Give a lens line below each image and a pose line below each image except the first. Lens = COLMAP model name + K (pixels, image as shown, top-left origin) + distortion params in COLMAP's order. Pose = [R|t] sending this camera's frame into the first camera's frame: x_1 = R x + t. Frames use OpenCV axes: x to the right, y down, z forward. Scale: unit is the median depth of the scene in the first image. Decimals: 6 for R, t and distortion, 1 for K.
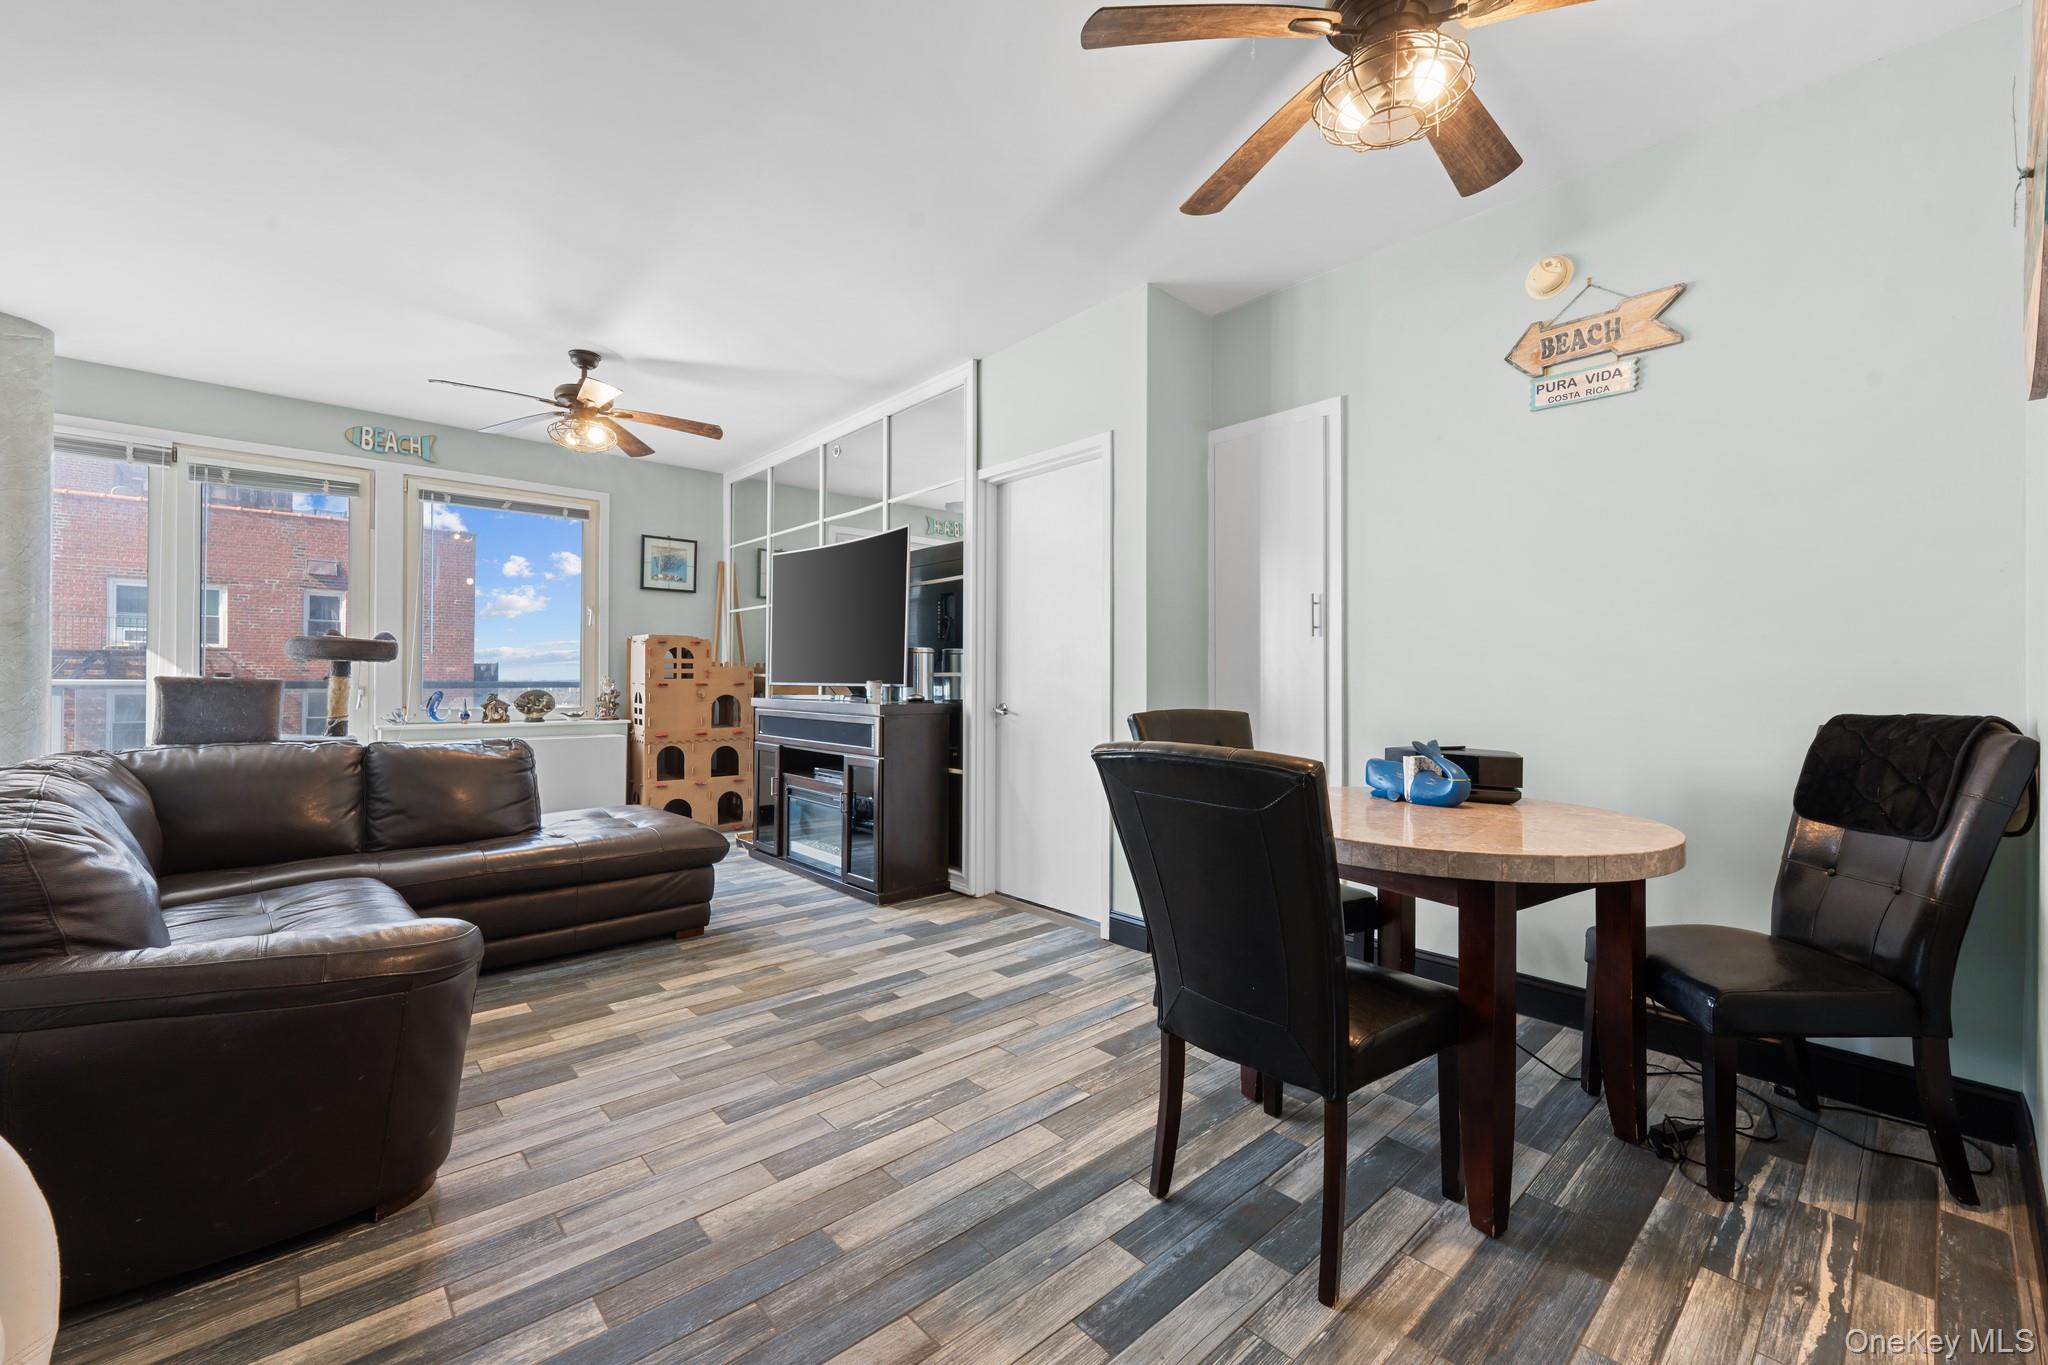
lens RADIAL K [[825.5, 0, 1029.5], [0, 825.5, 679.0], [0, 0, 1]] dist [-0.000929, -0.000288]
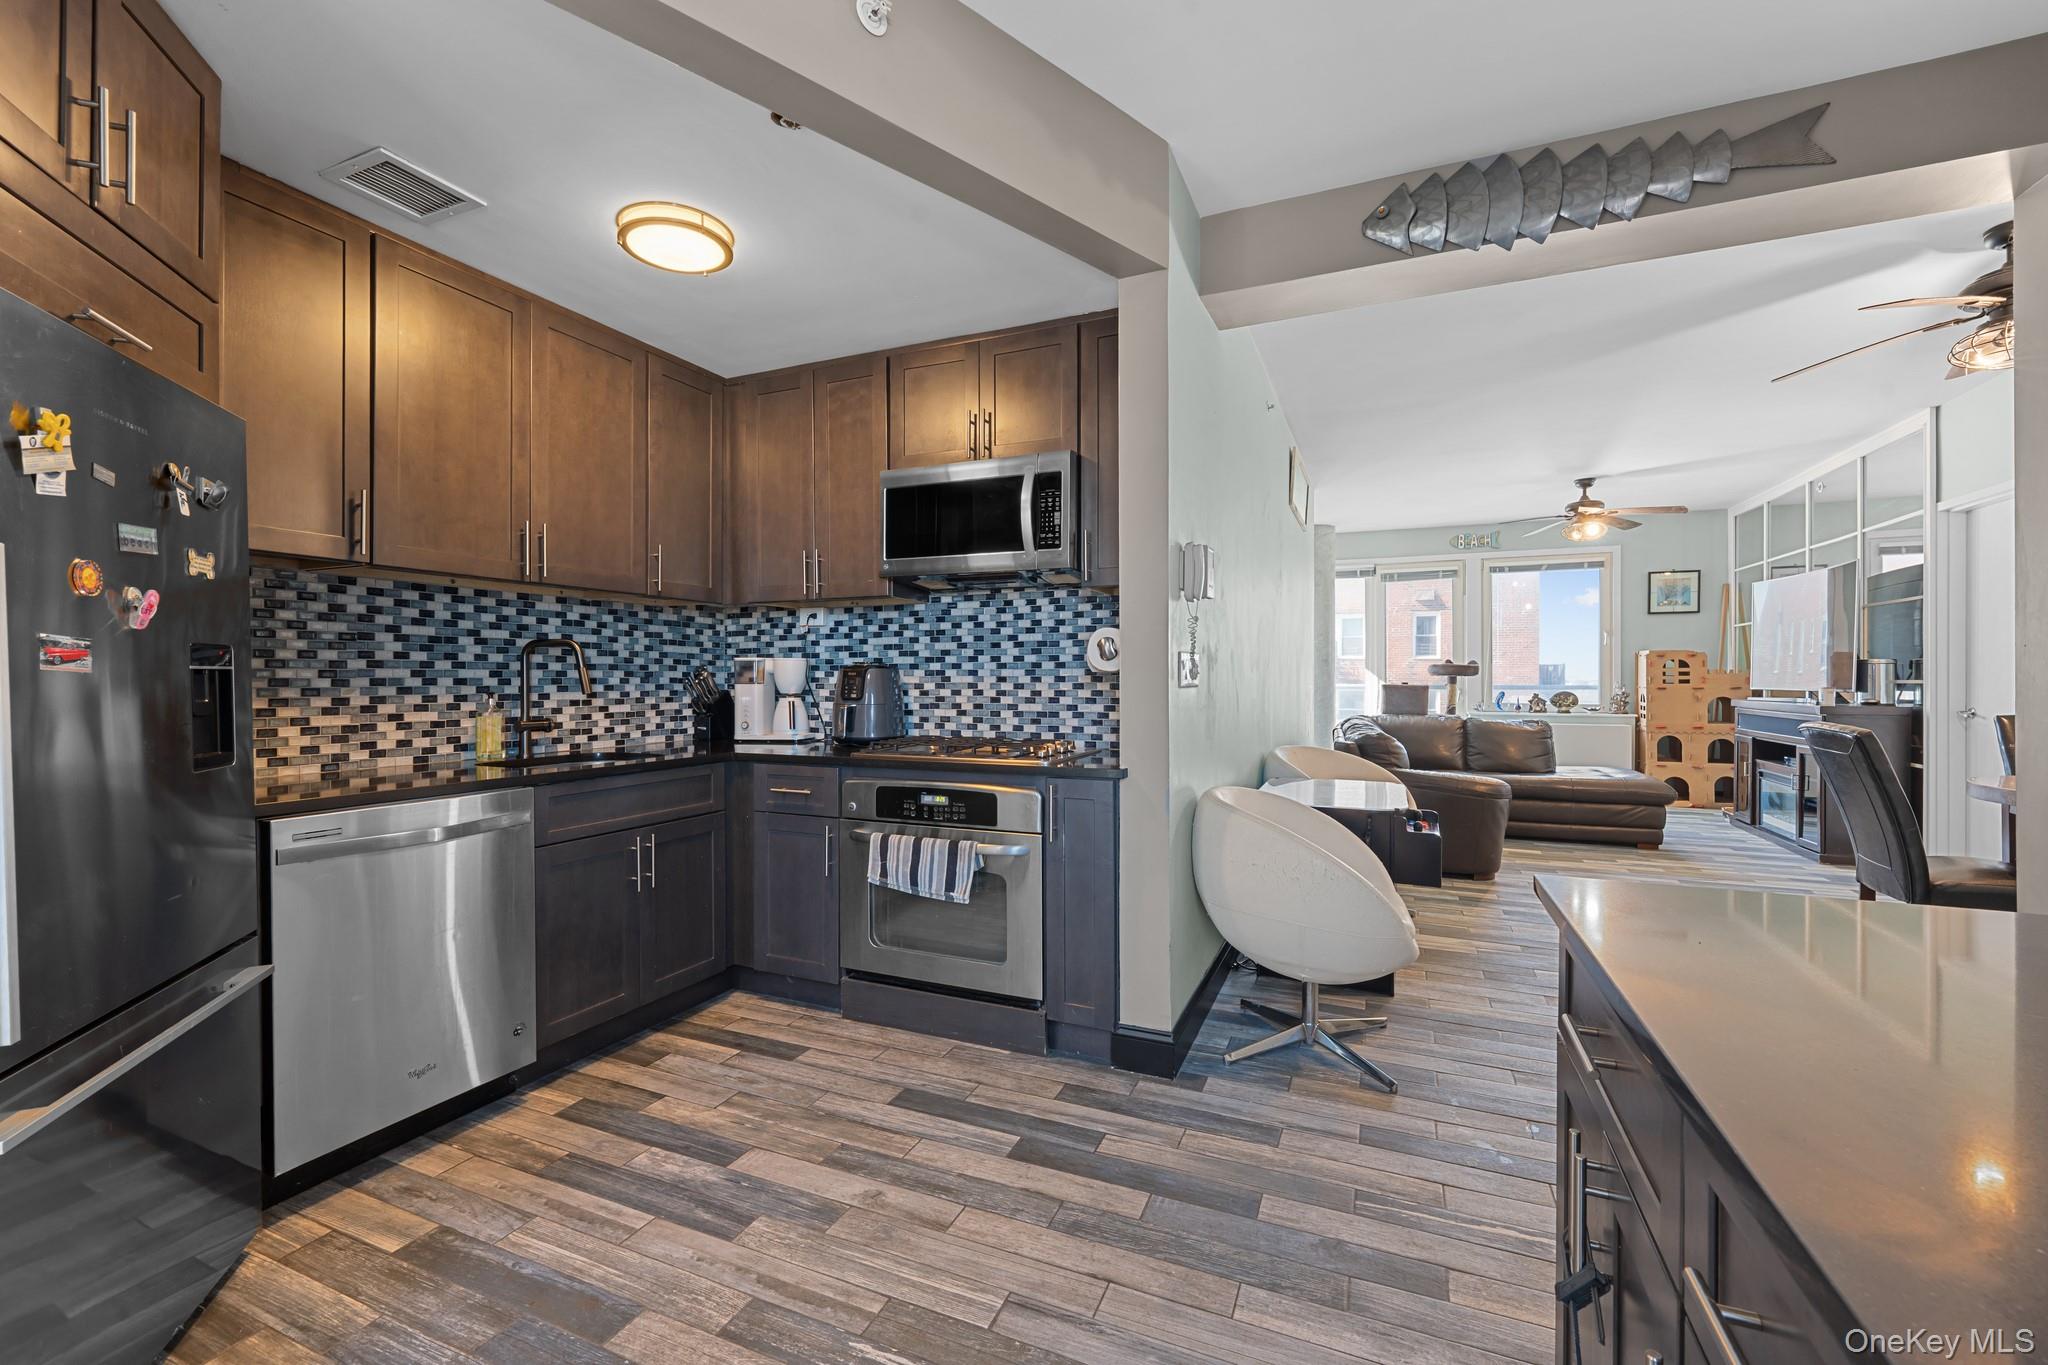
lens RADIAL K [[825.5, 0, 1029.5], [0, 825.5, 679.0], [0, 0, 1]] dist [-0.000929, -0.000288]
pose [[0.407982, -0.004289, -0.912980, 0.398905], [0.004842, 0.999985, -0.002534, -0.010865], [0.912977, -0.003387, 0.407996, -0.525806]]
